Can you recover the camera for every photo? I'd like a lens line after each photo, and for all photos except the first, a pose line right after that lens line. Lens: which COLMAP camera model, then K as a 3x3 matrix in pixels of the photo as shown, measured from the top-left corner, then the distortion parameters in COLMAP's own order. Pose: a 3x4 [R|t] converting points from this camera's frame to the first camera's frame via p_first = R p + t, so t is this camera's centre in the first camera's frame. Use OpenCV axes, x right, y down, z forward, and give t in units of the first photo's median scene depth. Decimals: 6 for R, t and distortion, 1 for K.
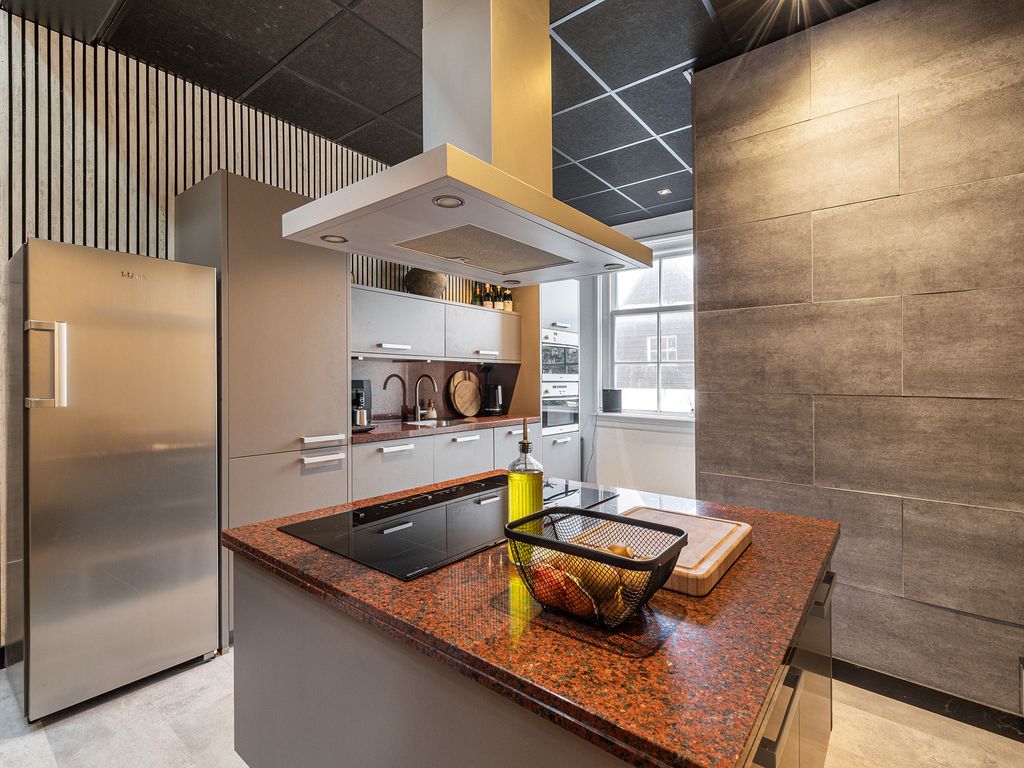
lens RADIAL K [[504.9, 0, 539.5], [0, 504.9, 383.6], [0, 0, 1]] dist [-0.005385, -0.000887]
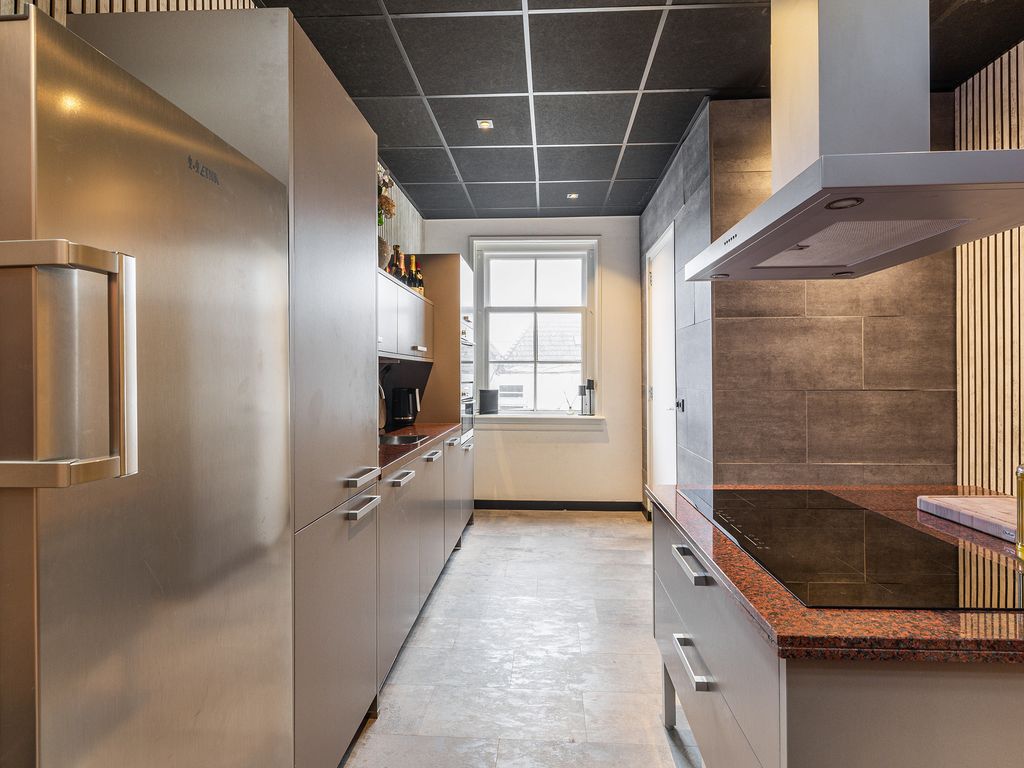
lens RADIAL K [[504.9, 0, 517.3], [0, 504.9, 375.3], [0, 0, 1]] dist [-0.005385, -0.000887]
pose [[0.803955, -0.009190, 0.594620, -0.764039], [0.015075, 0.999874, -0.004929, -0.020047], [-0.594500, 0.012927, 0.803992, 0.416249]]
